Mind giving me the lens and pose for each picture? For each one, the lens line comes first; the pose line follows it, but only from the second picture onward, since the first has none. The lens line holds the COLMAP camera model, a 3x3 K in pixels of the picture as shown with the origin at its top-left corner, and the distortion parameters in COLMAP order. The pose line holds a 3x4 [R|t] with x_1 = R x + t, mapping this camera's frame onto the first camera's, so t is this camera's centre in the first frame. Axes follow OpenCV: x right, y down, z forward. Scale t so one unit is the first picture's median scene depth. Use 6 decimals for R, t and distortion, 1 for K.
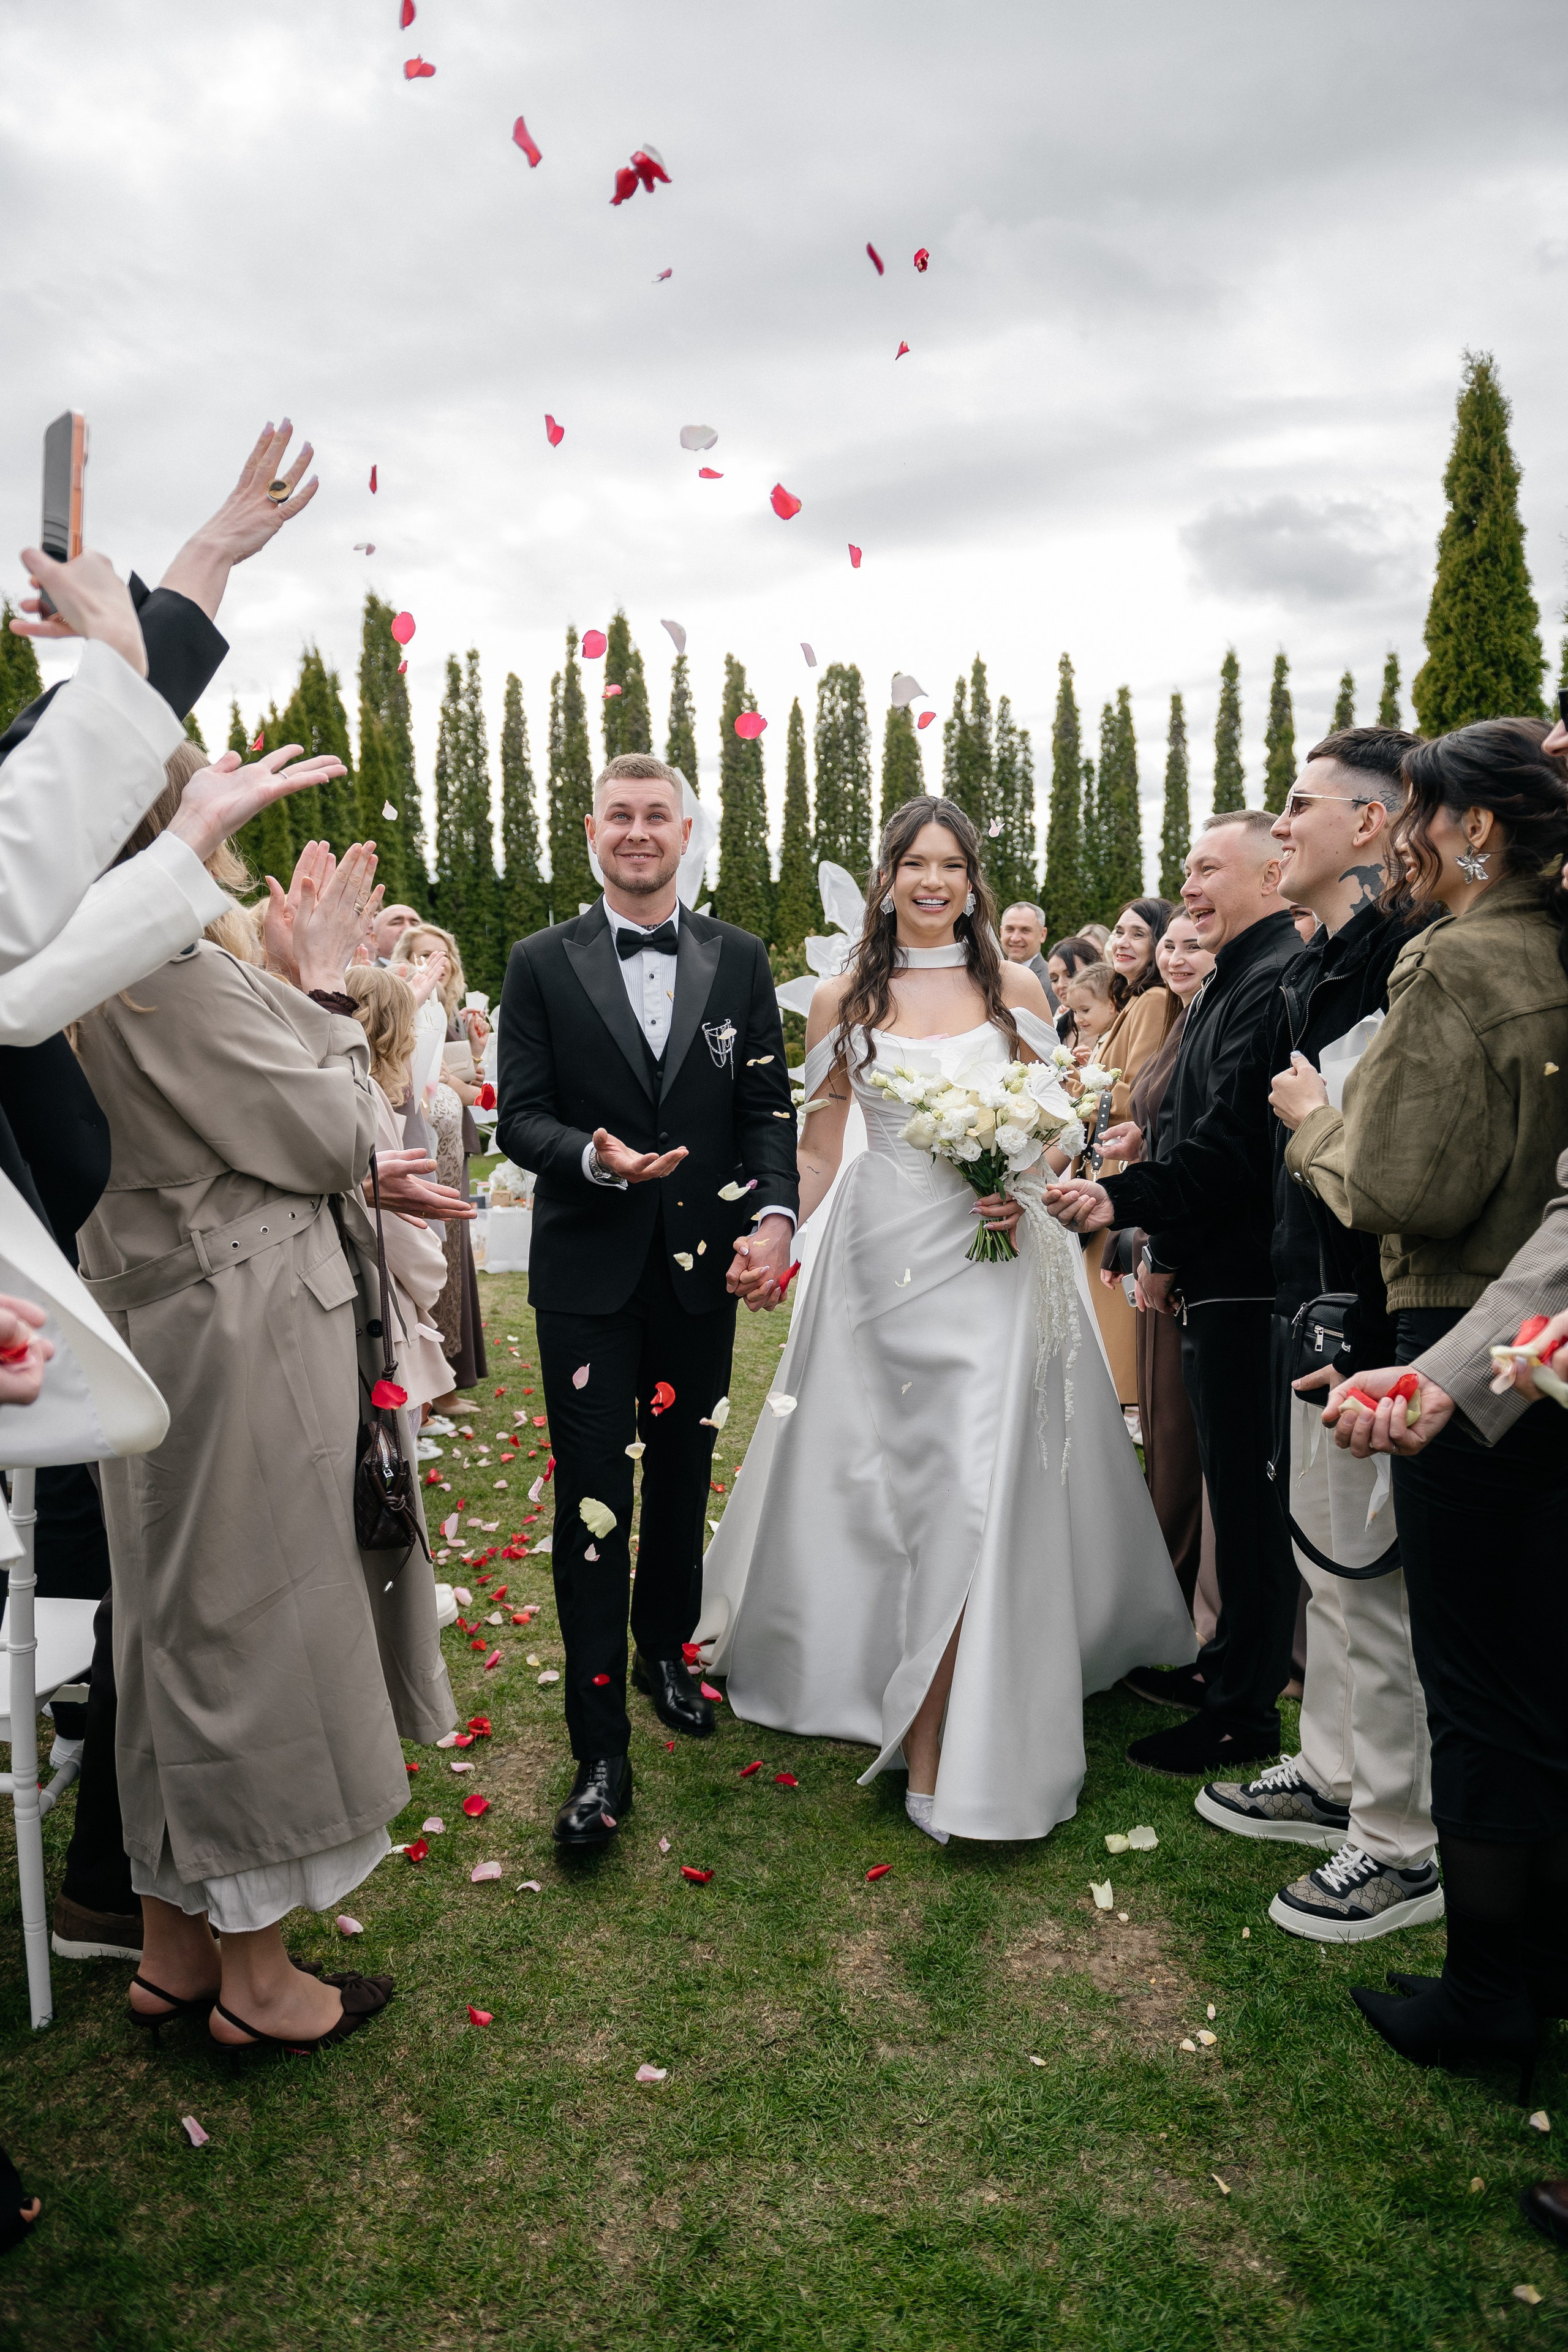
lens RADIAL K [[1602.5, 0, 787.3], [0, 1602.5, 1170.6], [0, 0, 1]] dist [-0.005793, -0.001842]
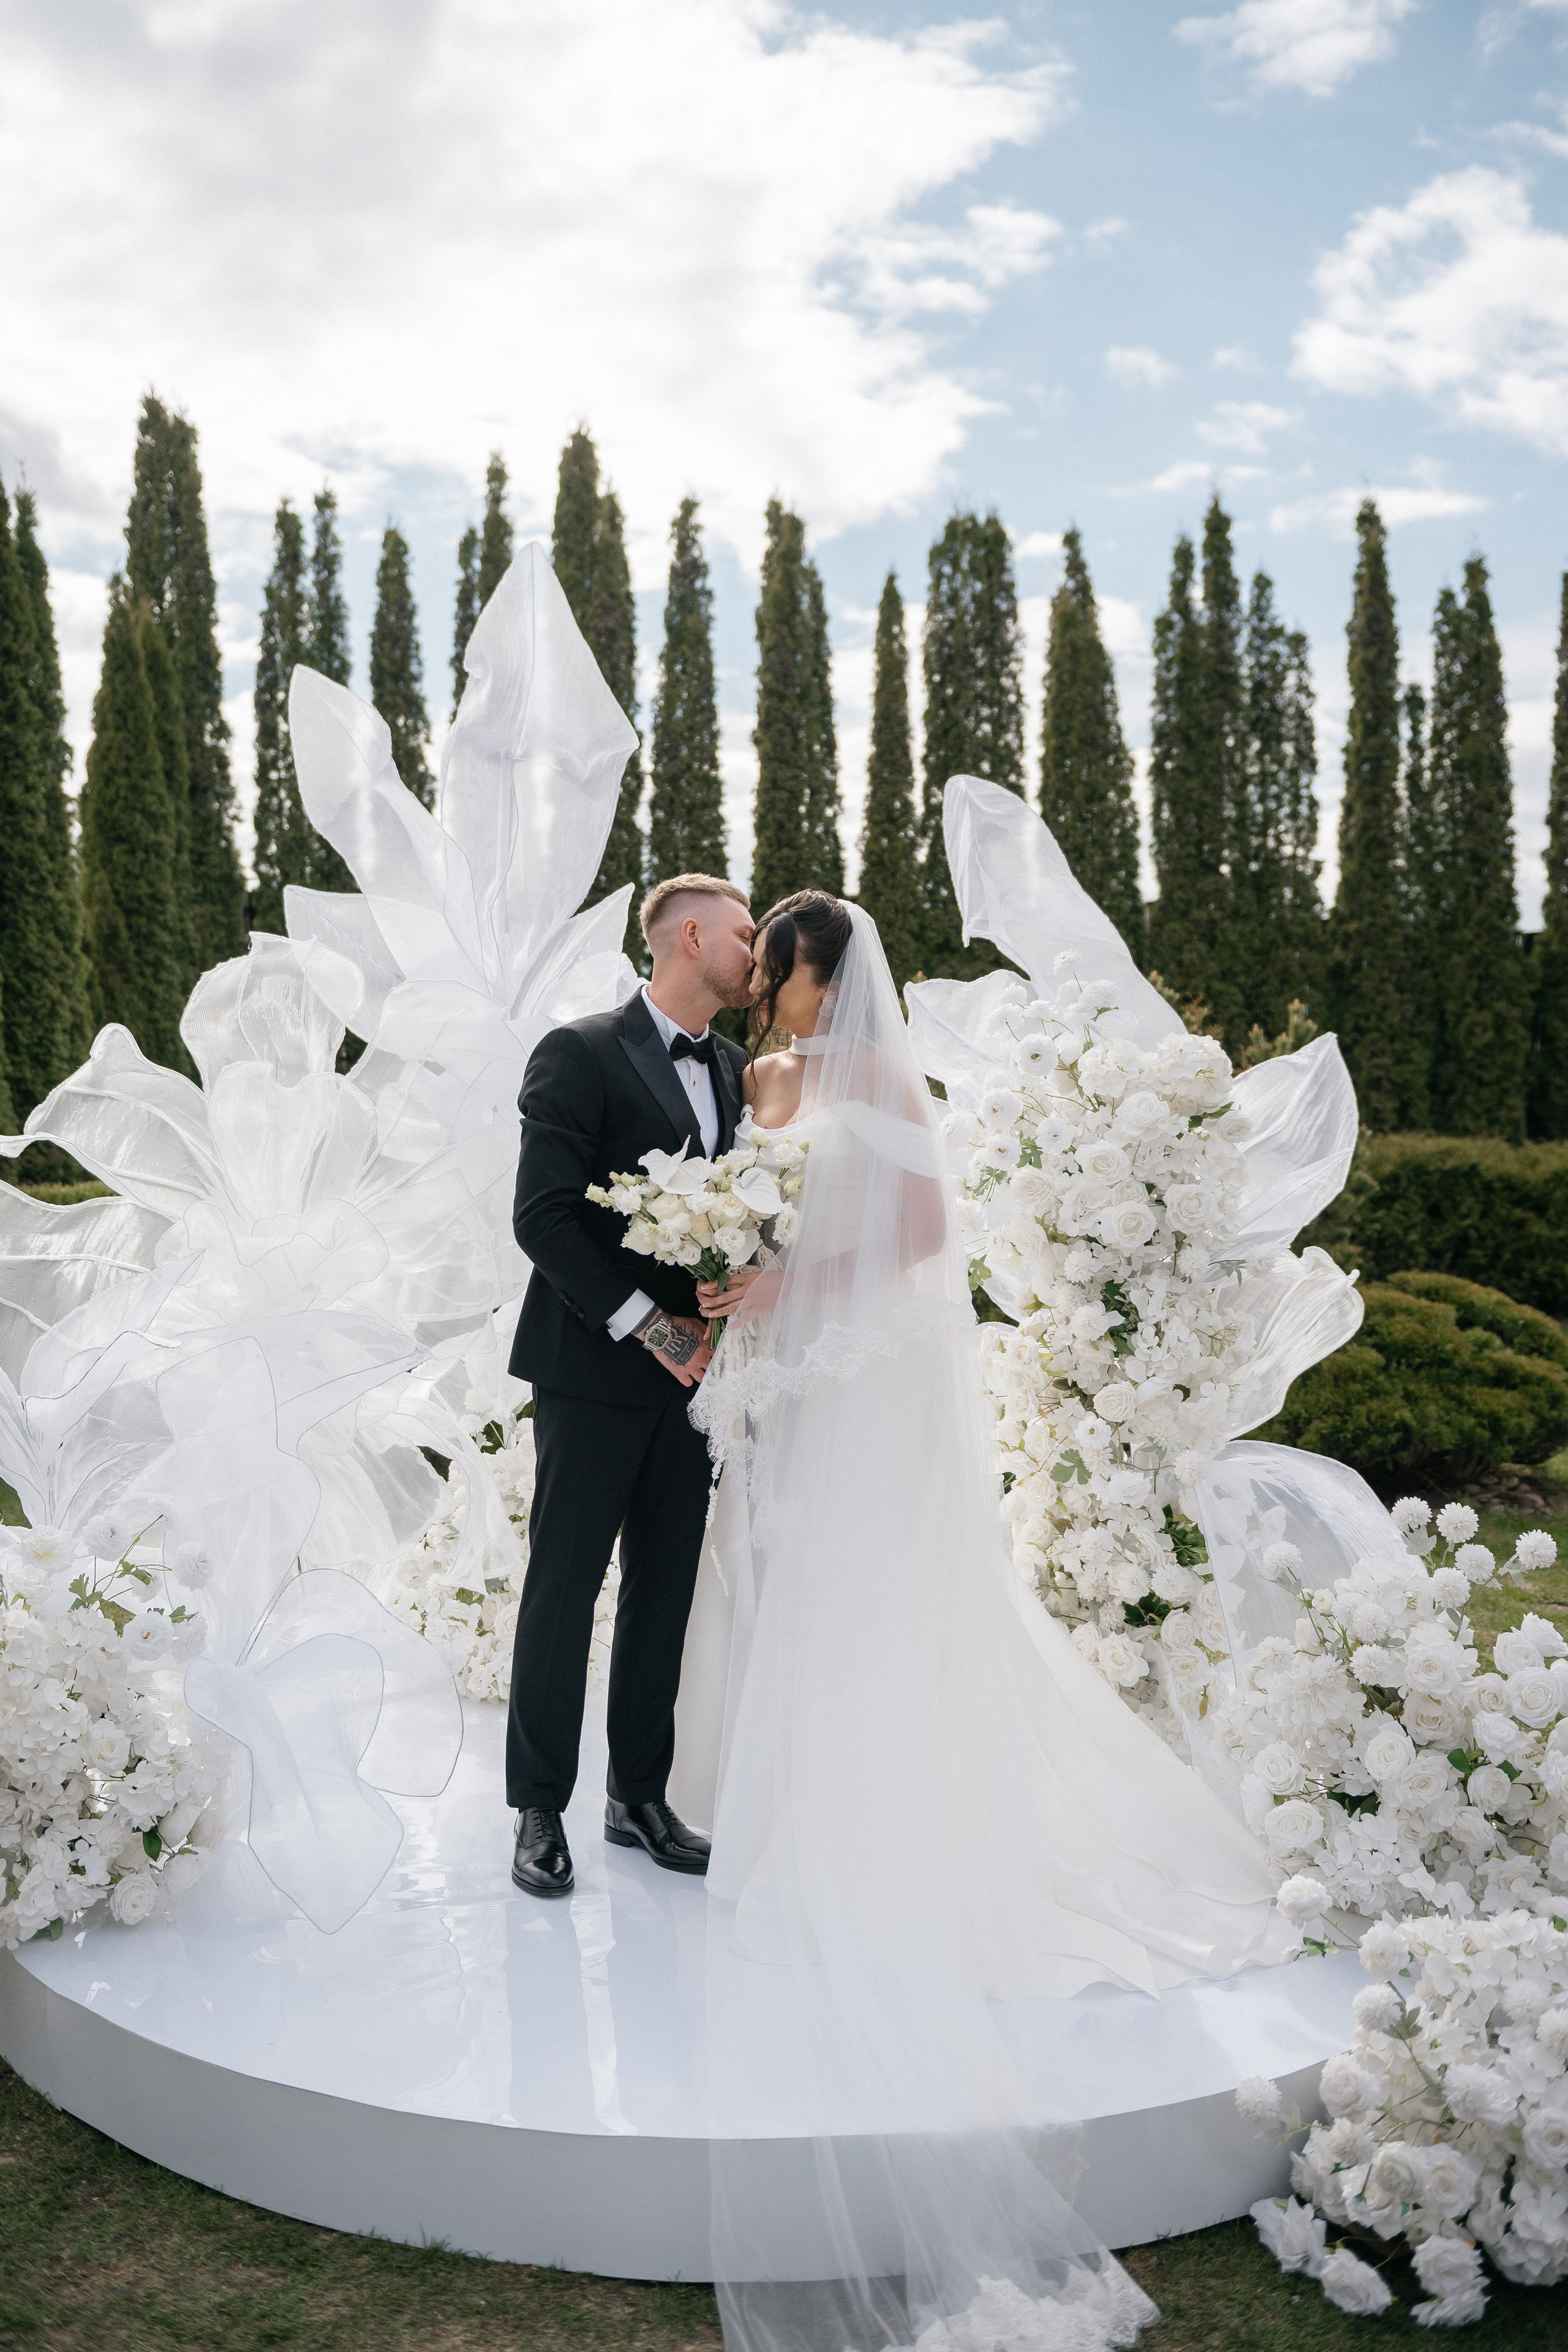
lens RADIAL K [[2303.4, 0, 780.9], [0, 2303.4, 1048.3], [0, 0, 1]] dist [-0.001149, -0.005597]
pose [[0.999084, 0.011734, -0.041150, 0.001709], [-0.016670, 0.992422, -0.121741, -0.029130], [0.039410, 0.122315, 0.991709, 0.210228]]
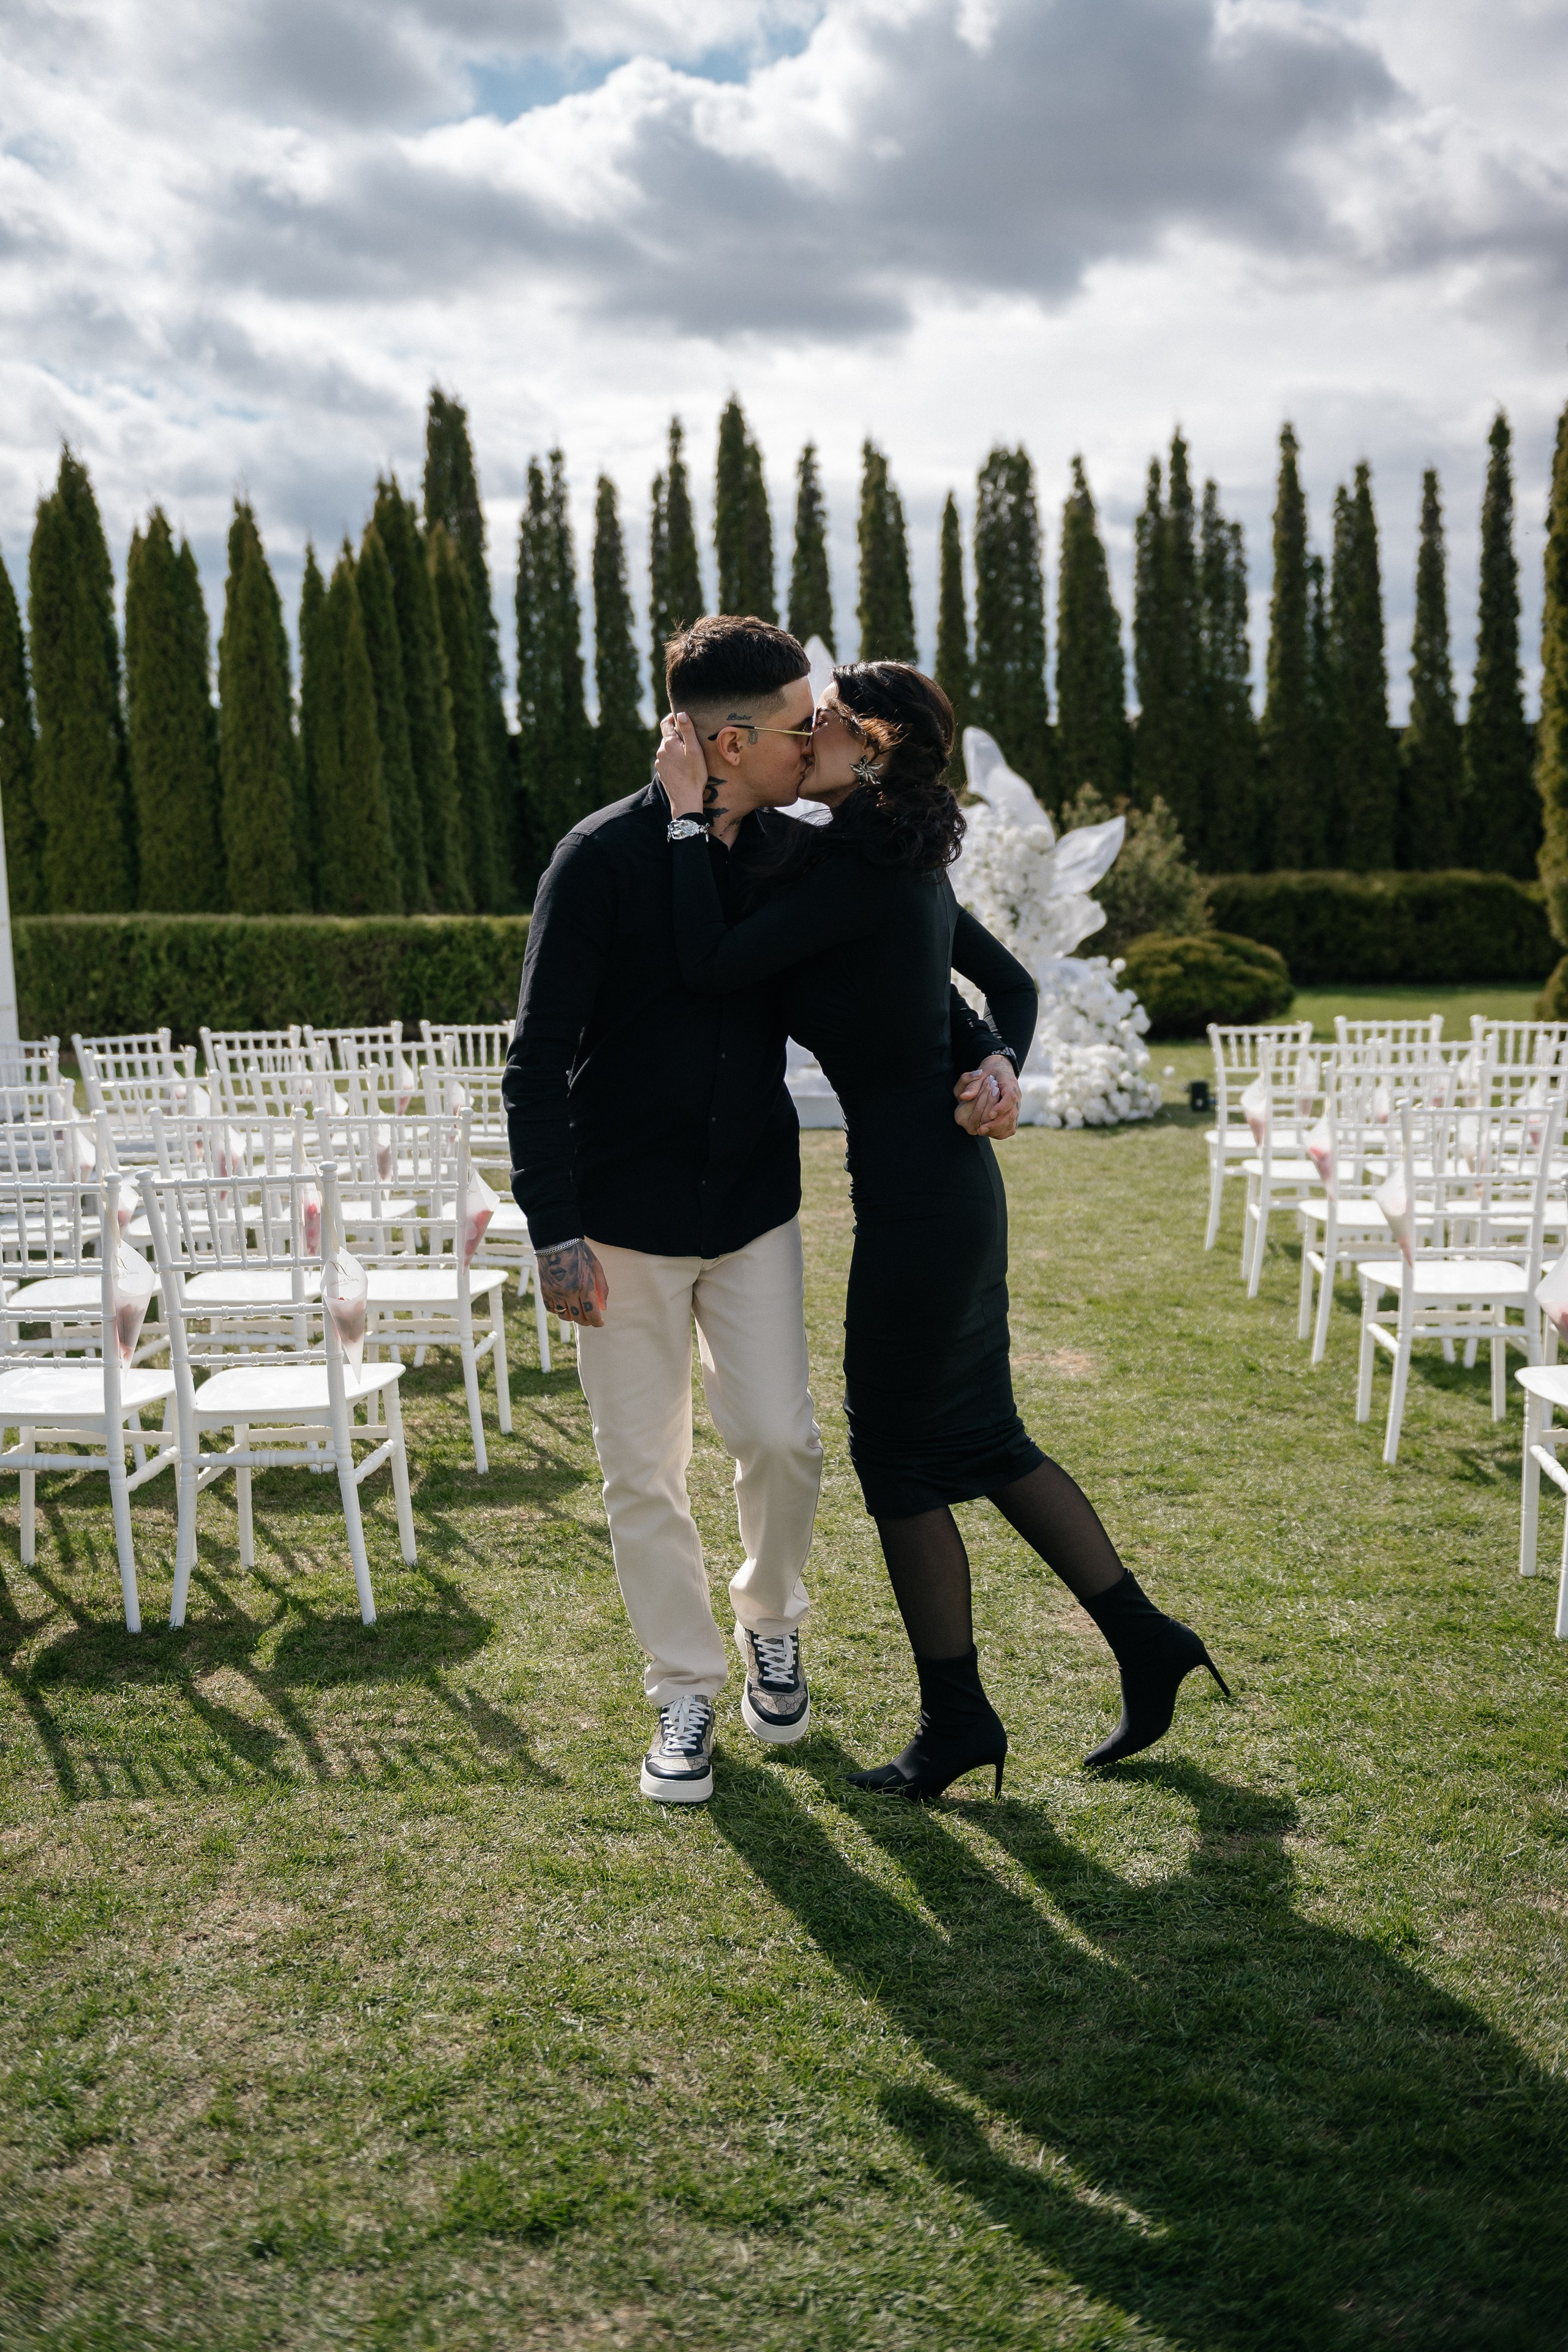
lens RADIAL K [[2286.1, 0, 746.0], [0, 2286.1, 1161.7], [0, 0, 1]] dist [-0.003238, 0.002350]
pose [[0.995596, -0.010207, -0.093193, 0.006795], [0.012494, 0.999634, 0.023984, 0.015205], [0.092914, -0.025042, 0.995359, -0.173730]]
